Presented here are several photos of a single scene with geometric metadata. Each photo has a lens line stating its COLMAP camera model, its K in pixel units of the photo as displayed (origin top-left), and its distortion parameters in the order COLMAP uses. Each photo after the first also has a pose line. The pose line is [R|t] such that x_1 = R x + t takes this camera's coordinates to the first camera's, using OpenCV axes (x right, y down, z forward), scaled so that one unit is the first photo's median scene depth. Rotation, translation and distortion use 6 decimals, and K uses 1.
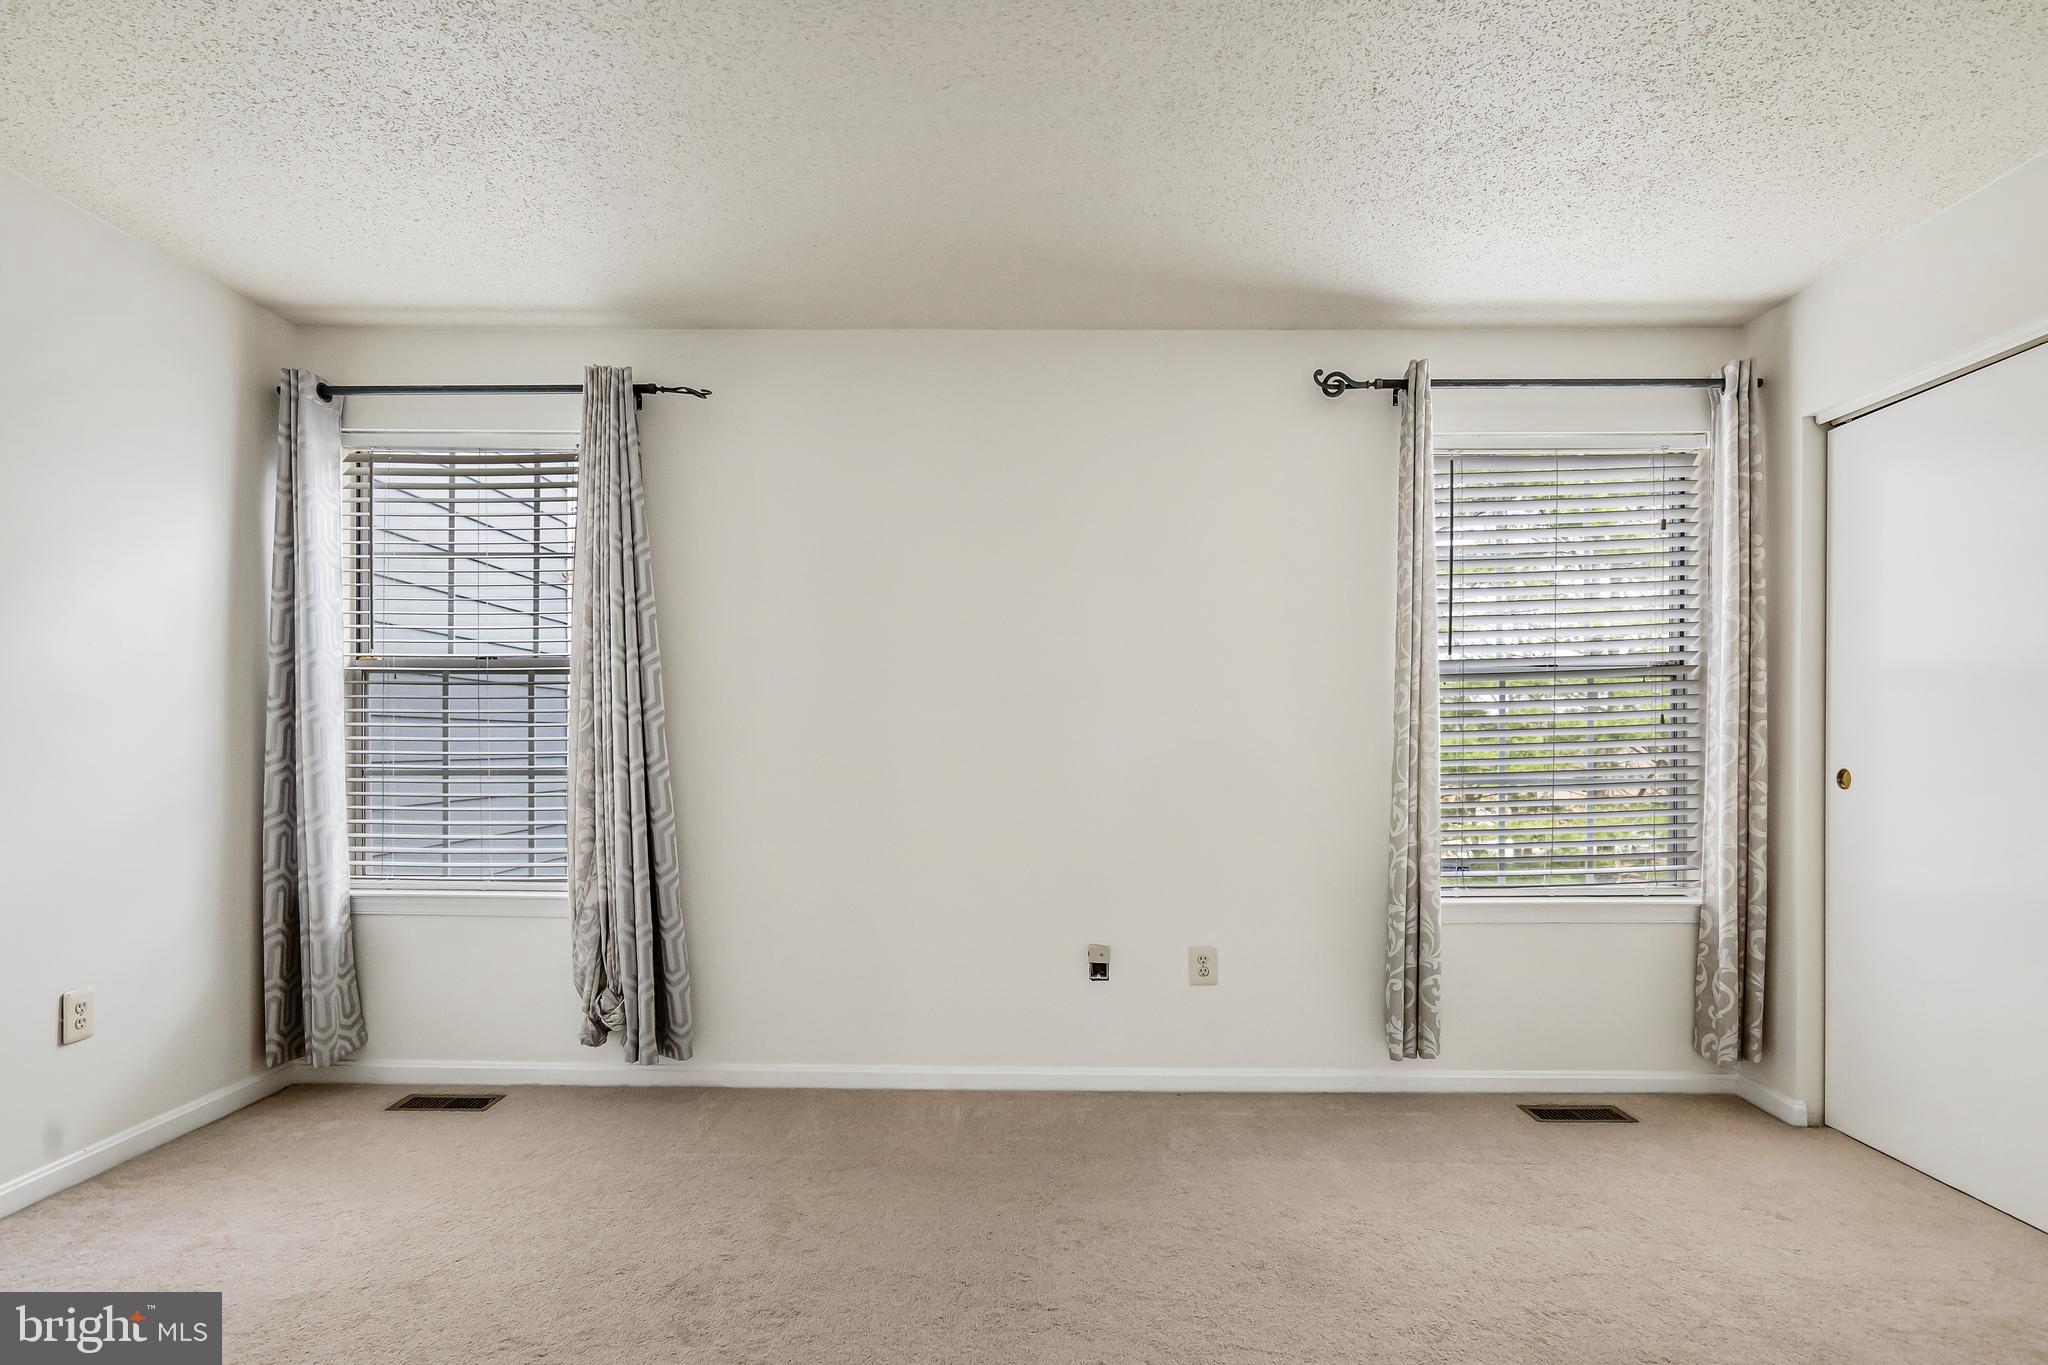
lens RADIAL K [[1018.4, 0, 1025.7], [0, 1018.4, 756.1], [0, 0, 1]] dist [0.000237, 0.000586]
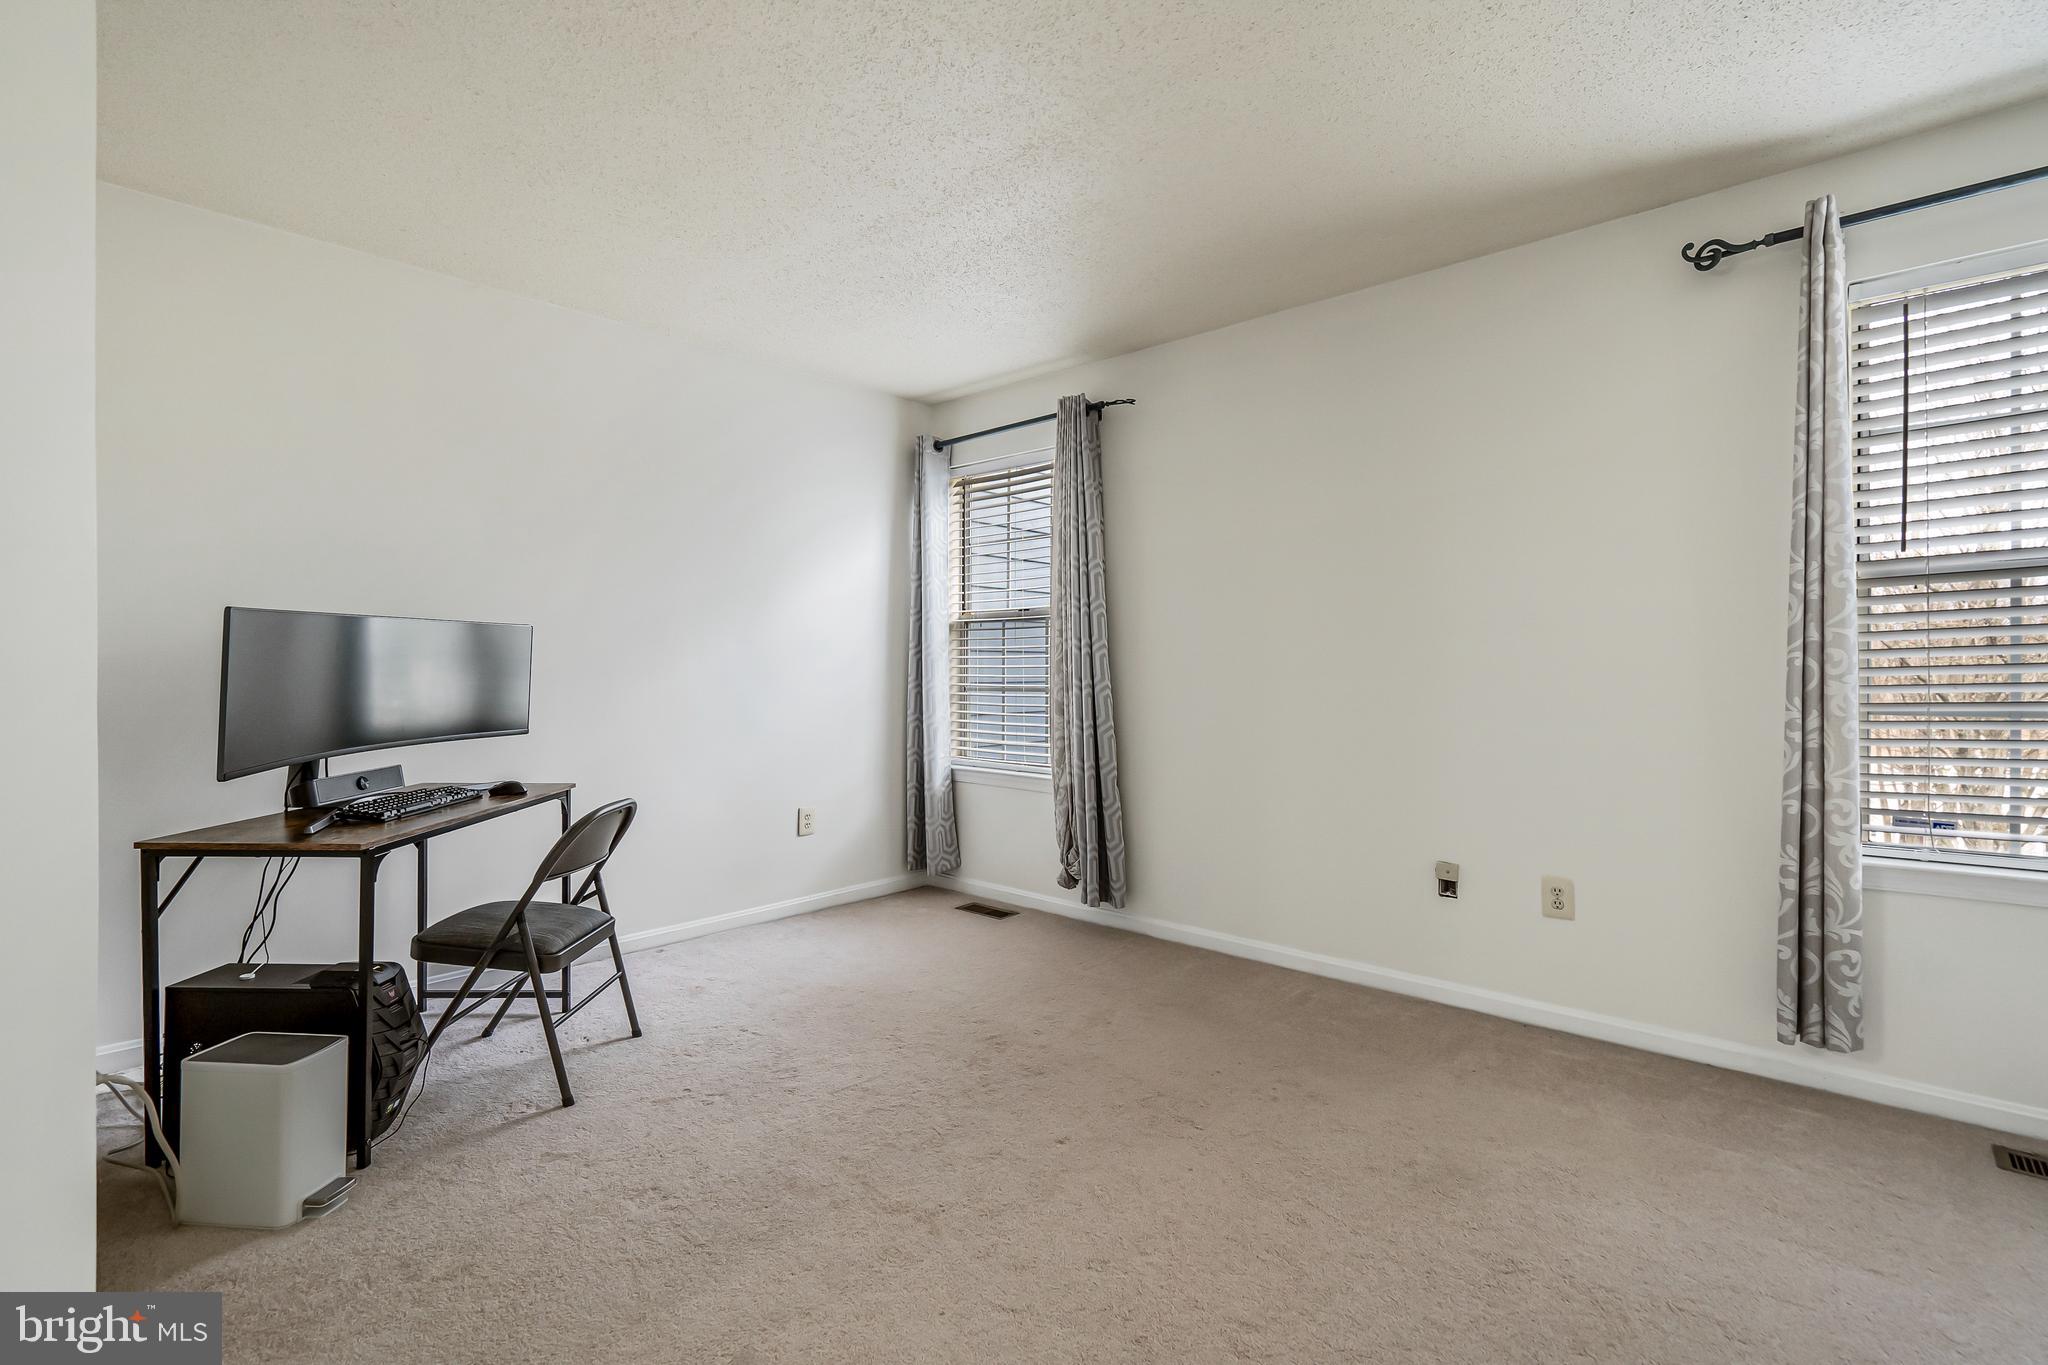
lens RADIAL K [[944.7, 0, 1028.0], [0, 944.7, 676.1], [0, 0, 1]] dist [0.002480, -0.000315]
pose [[0.749433, 0.000298, -0.662080, 0.390028], [-0.003142, 0.999990, -0.003107, 0.001305], [0.662073, 0.004409, 0.749426, 0.003292]]
